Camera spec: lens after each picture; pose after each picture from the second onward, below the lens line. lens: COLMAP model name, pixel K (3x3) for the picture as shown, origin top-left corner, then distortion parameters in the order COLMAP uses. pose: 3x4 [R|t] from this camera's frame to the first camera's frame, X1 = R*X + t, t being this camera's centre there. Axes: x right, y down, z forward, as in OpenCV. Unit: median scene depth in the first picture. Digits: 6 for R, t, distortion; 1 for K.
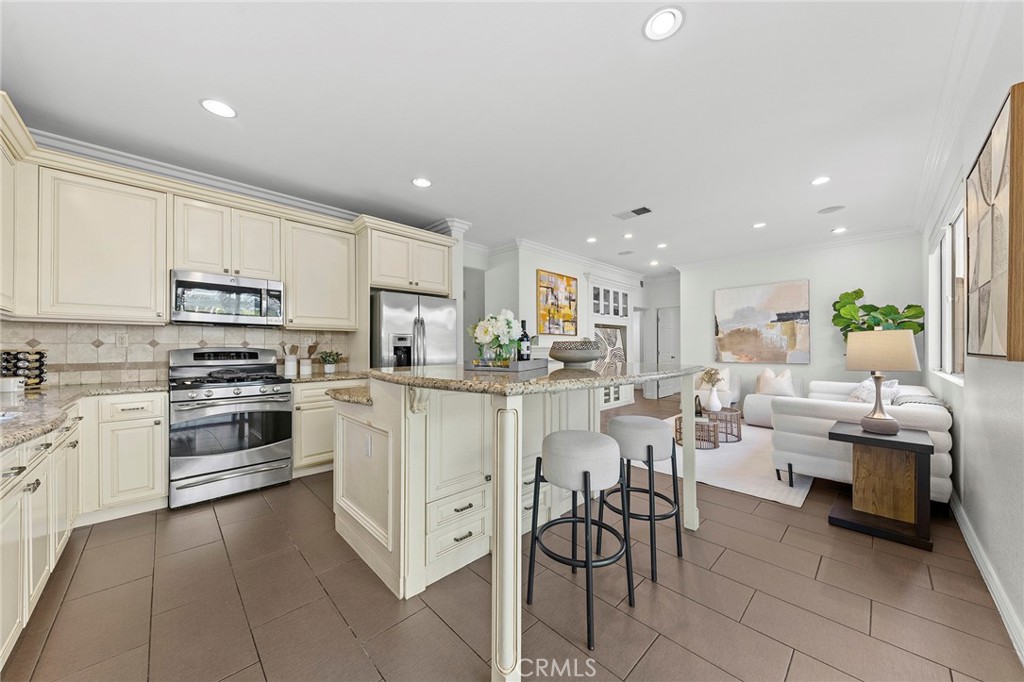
lens RADIAL K [[370.4, 0, 511.8], [0, 370.4, 345.2], [0, 0, 1]] dist [0.011209, -0.002780]
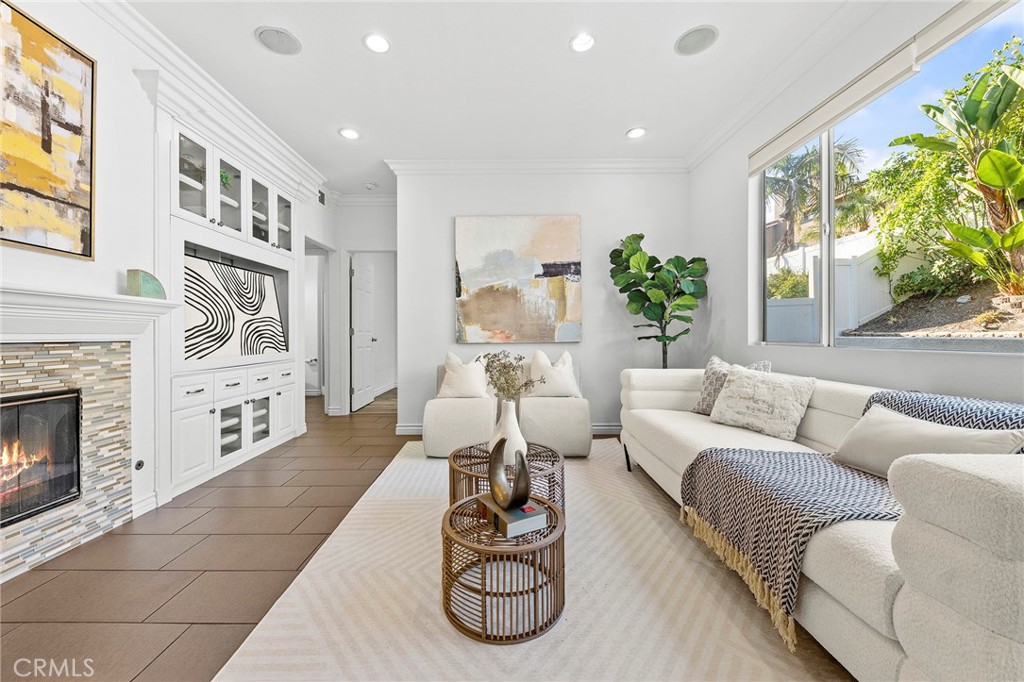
lens RADIAL K [[364.9, 0, 486.1], [0, 364.9, 334.4], [0, 0, 1]] dist [0.002160, -0.002545]
pose [[0.720470, 0.001180, 0.693486, 0.212547], [0.001117, 0.999995, -0.002862, 0.036821], [-0.693486, 0.002837, 0.720465, 0.619873]]
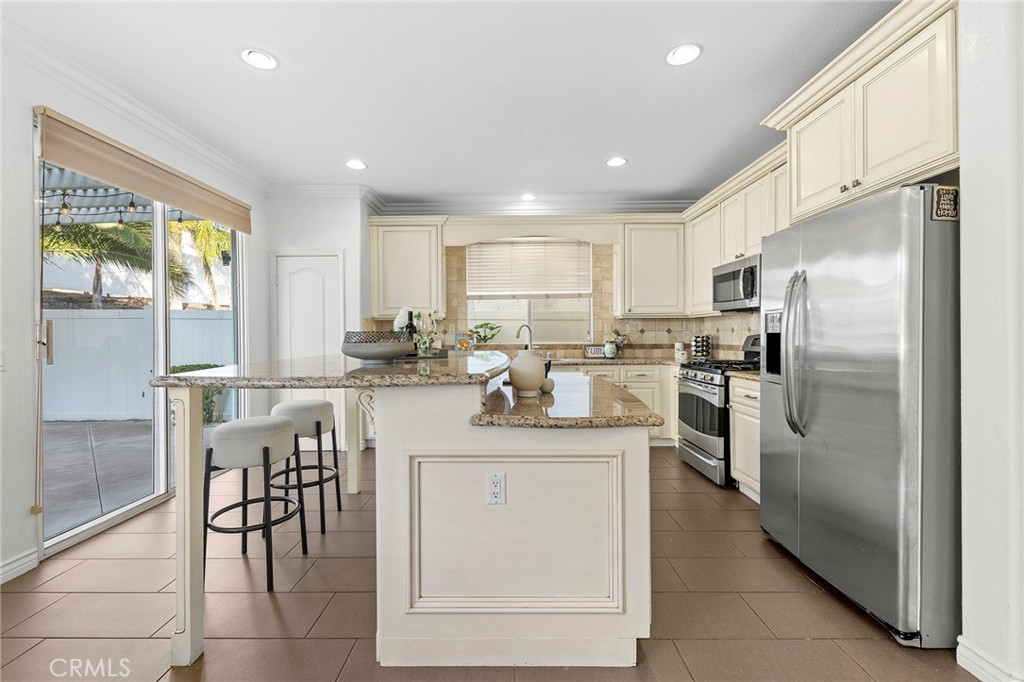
lens RADIAL K [[405.4, 0, 511.3], [0, 405.4, 333.0], [0, 0, 1]] dist [0.006261, 0.000313]
pose [[-0.679869, 0.005946, -0.733310, 0.257360], [0.012945, 0.999909, -0.003894, -0.000053], [0.733219, -0.012140, -0.679884, 0.757972]]
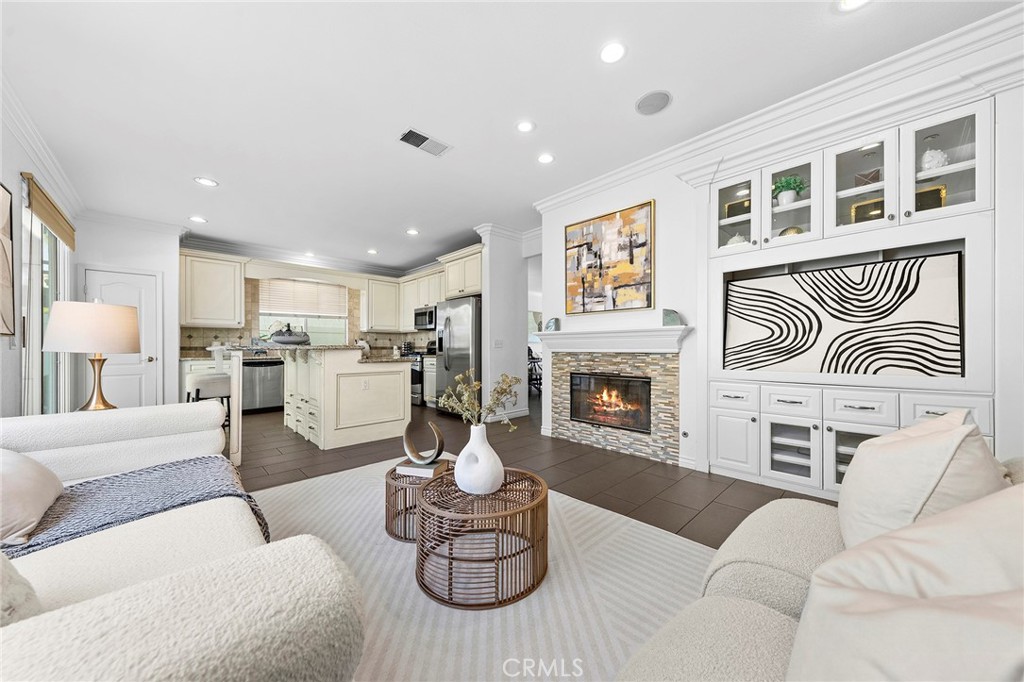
lens RADIAL K [[343.0, 0, 473.4], [0, 343.0, 345.3], [0, 0, 1]] dist [0.020255, -0.000103]
pose [[-0.055958, -0.004789, -0.998422, 0.729145], [0.011159, 0.999923, -0.005422, 0.029619], [0.998371, -0.011445, -0.055901, 0.818524]]
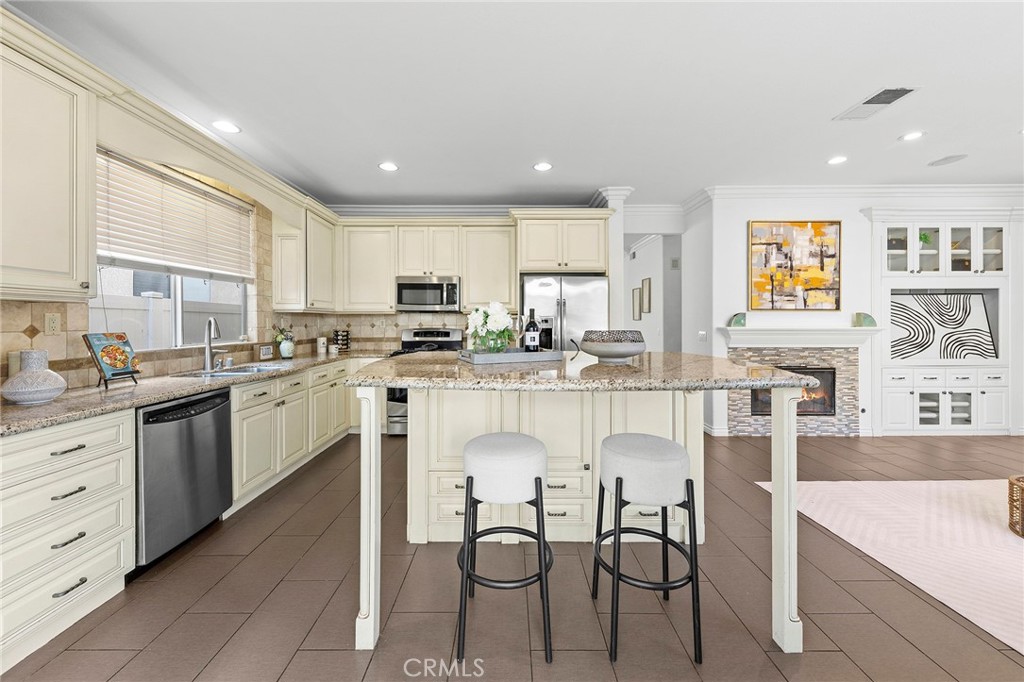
lens RADIAL K [[392.4, 0, 488.6], [0, 392.4, 321.8], [0, 0, 1]] dist [0.013078, -0.002425]
pose [[0.697751, 0.000350, -0.716341, 0.257594], [0.007248, 0.999945, 0.007550, -0.016349], [0.716304, -0.010460, 0.697710, 0.089429]]
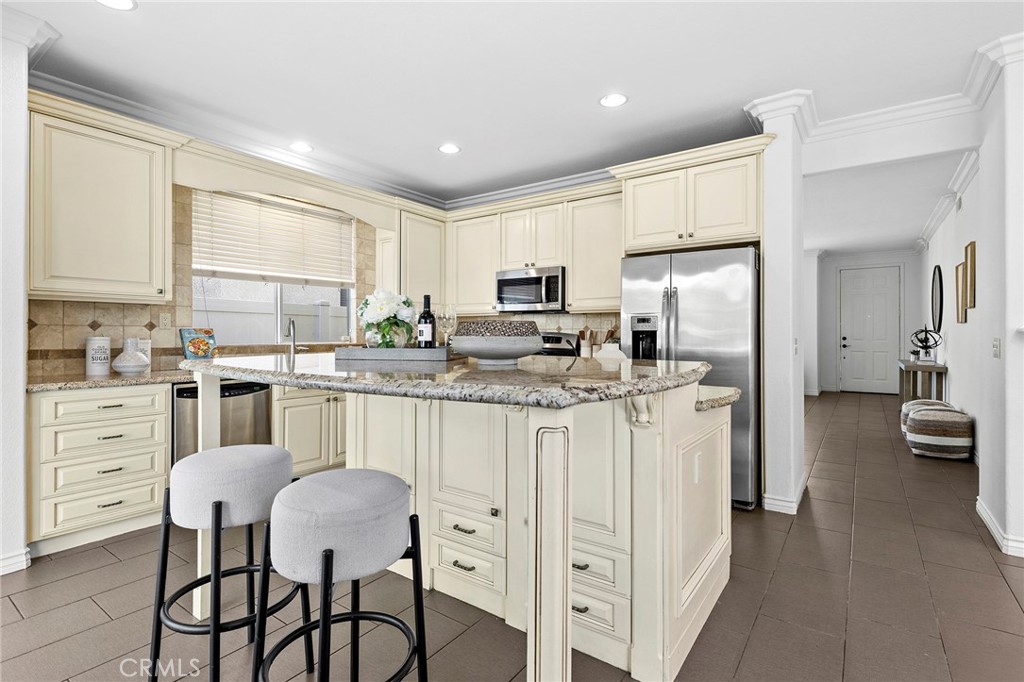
lens RADIAL K [[476.1, 0, 479.4], [0, 476.1, 331.7], [0, 0, 1]] dist [0.008338, -0.001642]
pose [[0.153054, -0.002274, -0.988215, 0.382915], [0.006259, 0.999980, -0.001332, 0.002963], [0.988198, -0.005982, 0.153066, 0.370619]]
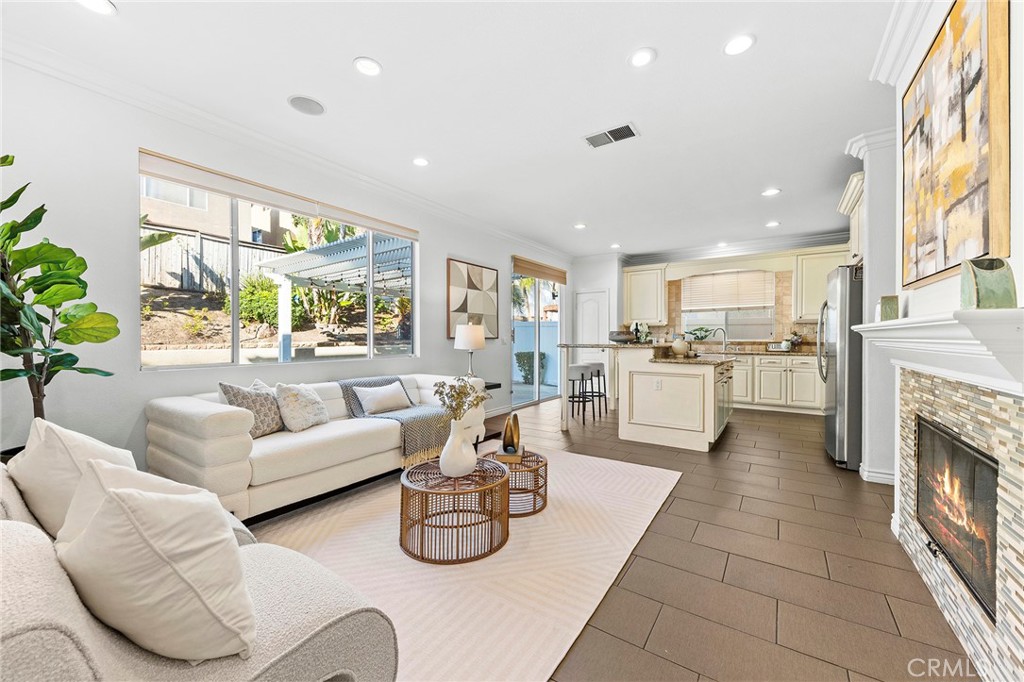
lens RADIAL K [[364.9, 0, 551.4], [0, 364.9, 337.6], [0, 0, 1]] dist [0.002160, -0.002545]
pose [[-0.961579, 0.000909, -0.274527, 0.455439], [0.002755, 0.999976, -0.006339, 0.015290], [0.274515, -0.006852, -0.961558, 1.180254]]
